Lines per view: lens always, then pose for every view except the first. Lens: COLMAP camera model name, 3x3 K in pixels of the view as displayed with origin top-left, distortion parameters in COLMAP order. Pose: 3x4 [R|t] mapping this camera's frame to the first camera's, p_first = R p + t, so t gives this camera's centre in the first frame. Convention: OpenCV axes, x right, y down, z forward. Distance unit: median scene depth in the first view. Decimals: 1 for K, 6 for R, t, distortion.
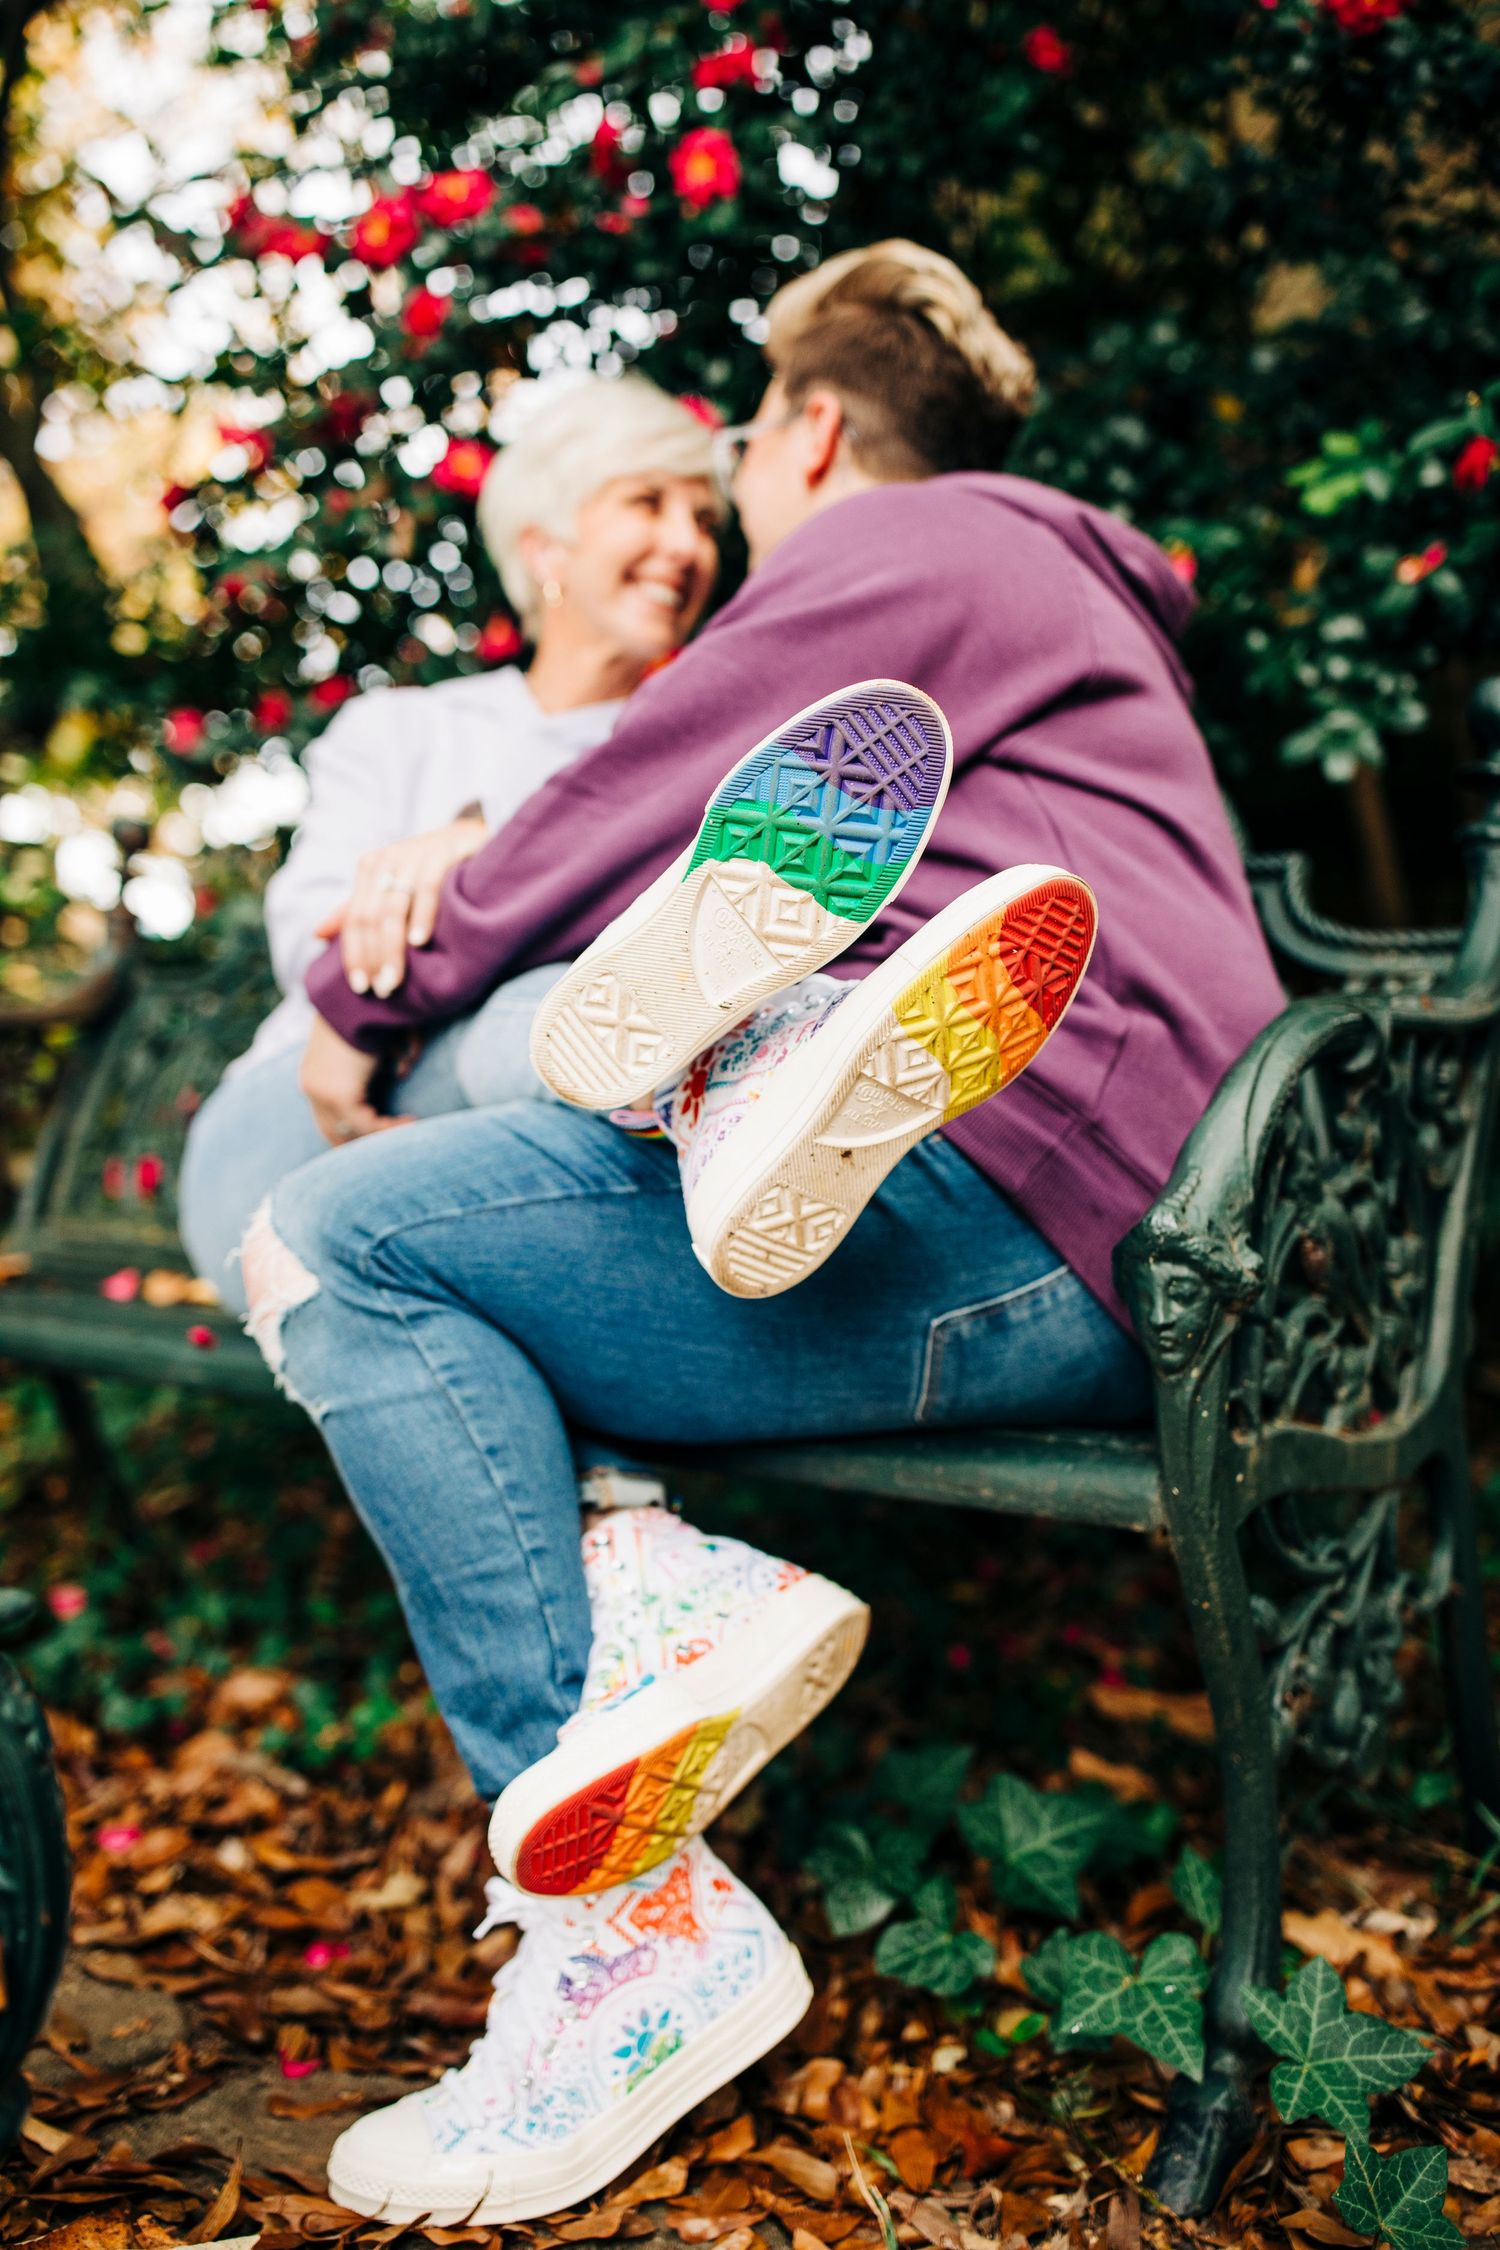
lens RADIAL K [[2459.1, 0, 750.0], [0, 2459.1, 1125.0], [0, 0, 1]] dist [0.005648, -0.011224]
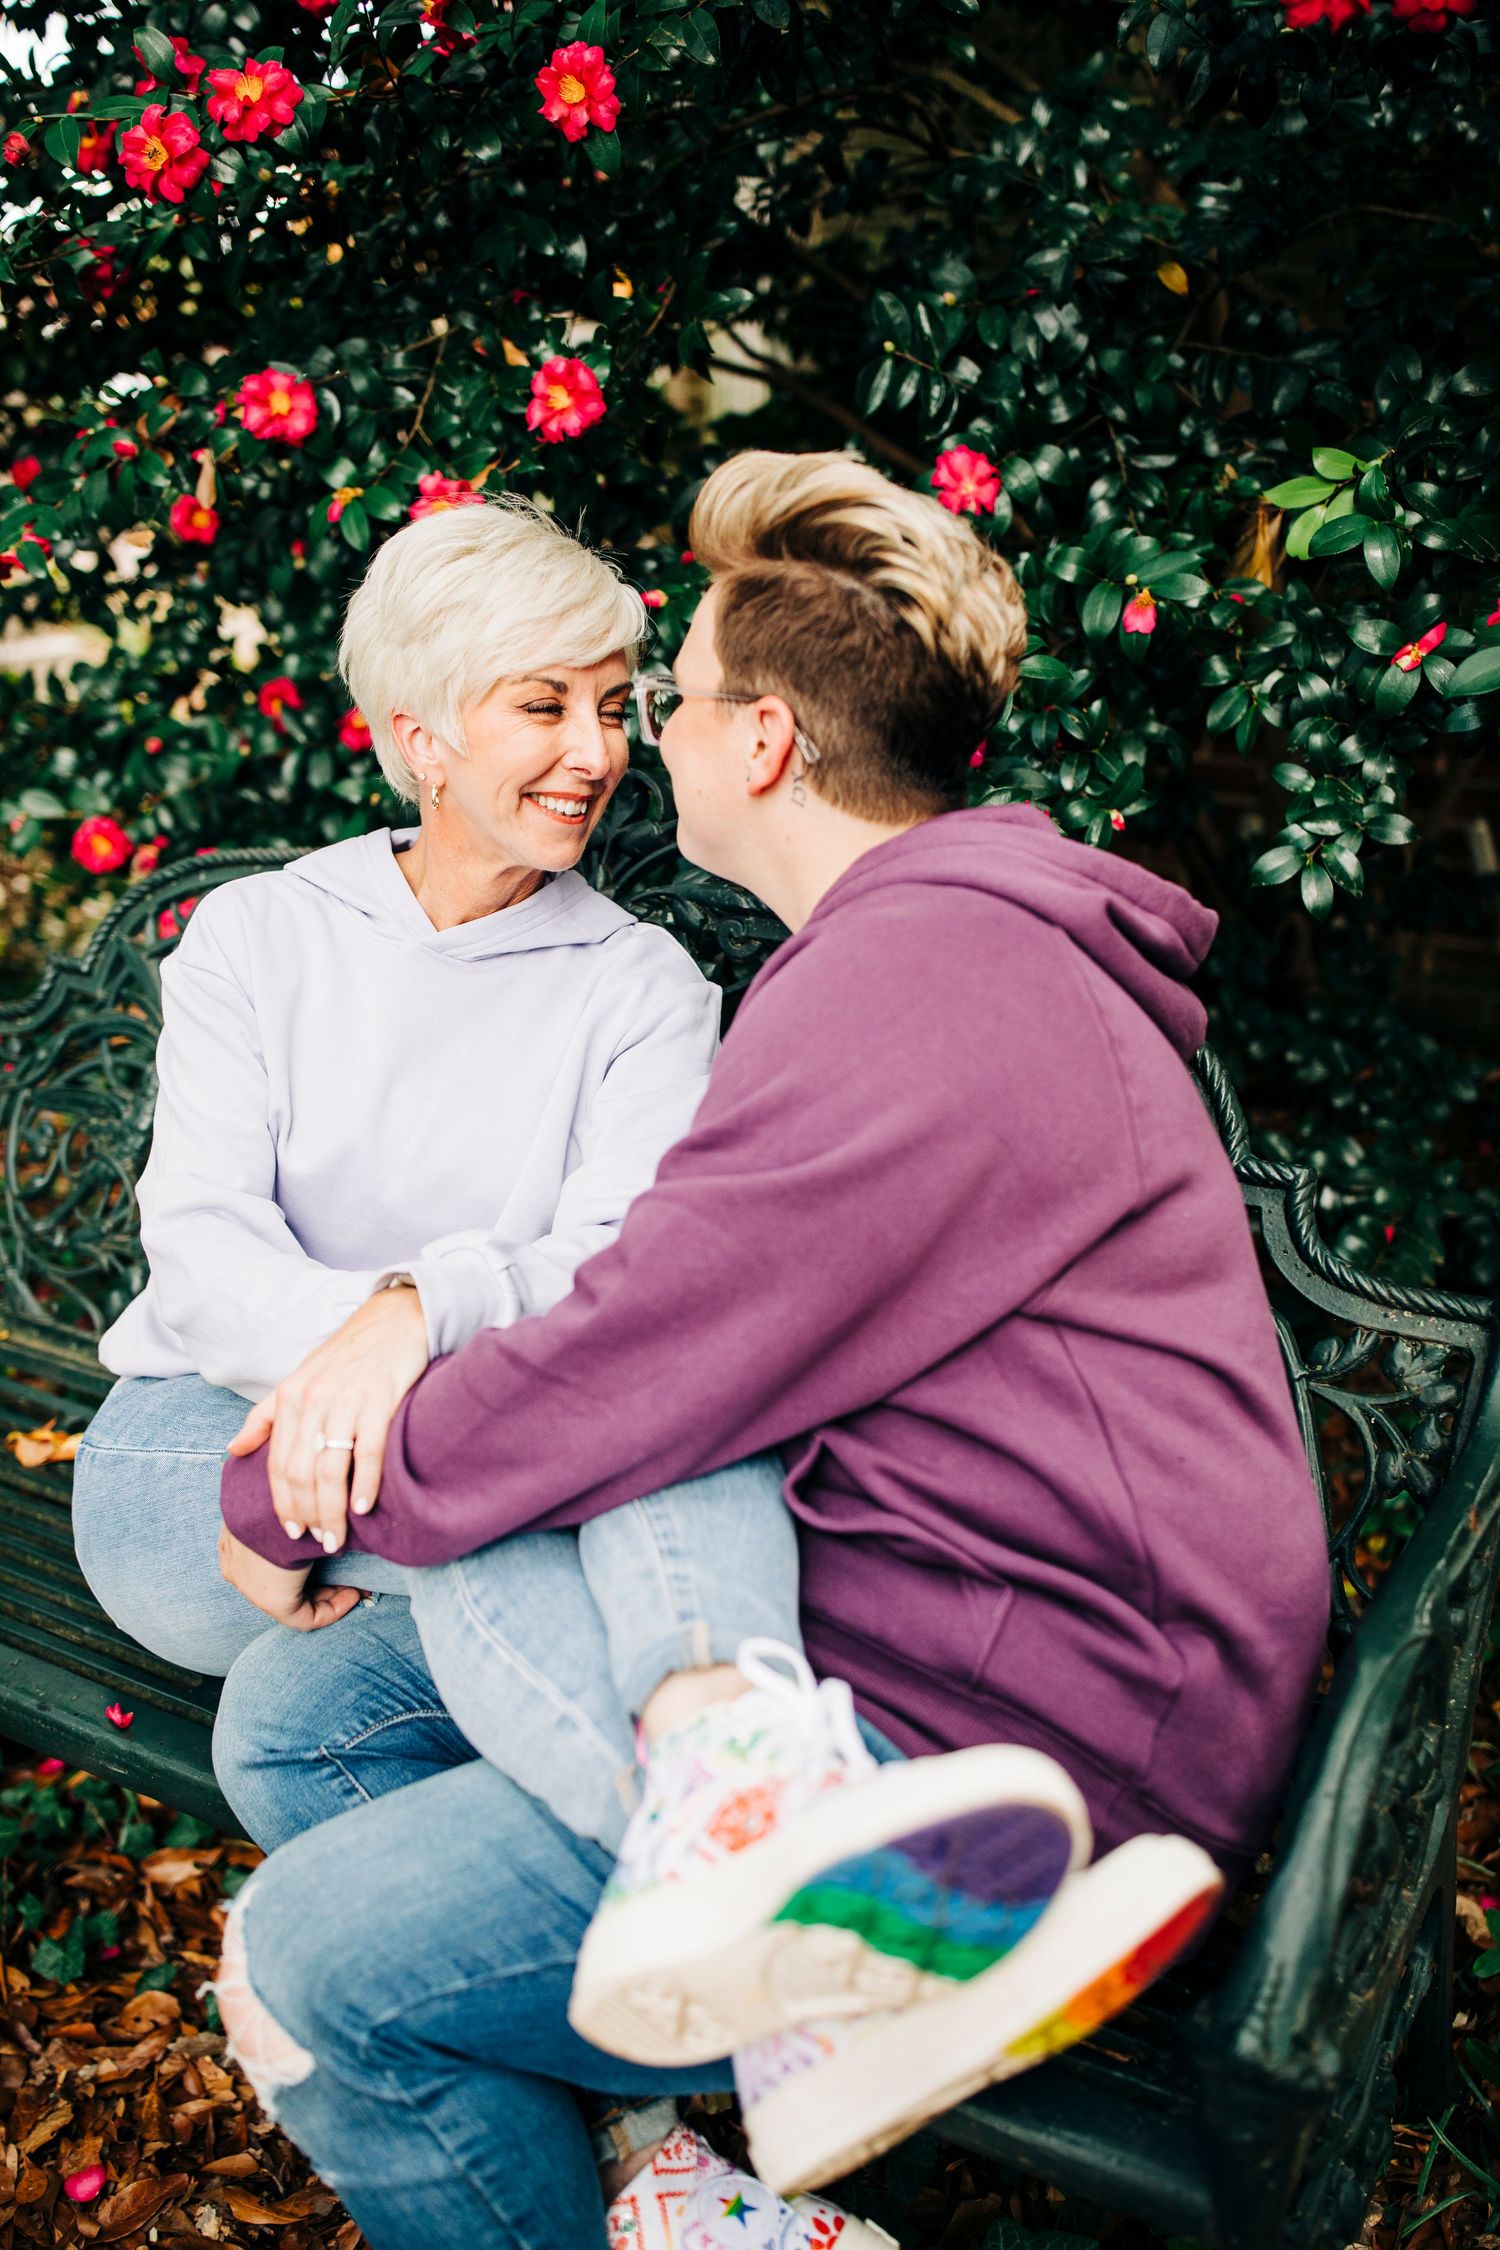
lens RADIAL K [[2459.1, 0, 750.0], [0, 2459.1, 1125.0], [0, 0, 1]] dist [0.005648, -0.011224]
pose [[0.994368, -0.048576, 0.094200, -0.083678], [0.016822, 0.949854, 0.312240, -0.543138], [-0.104643, -0.308897, 0.945321, 0.230723]]
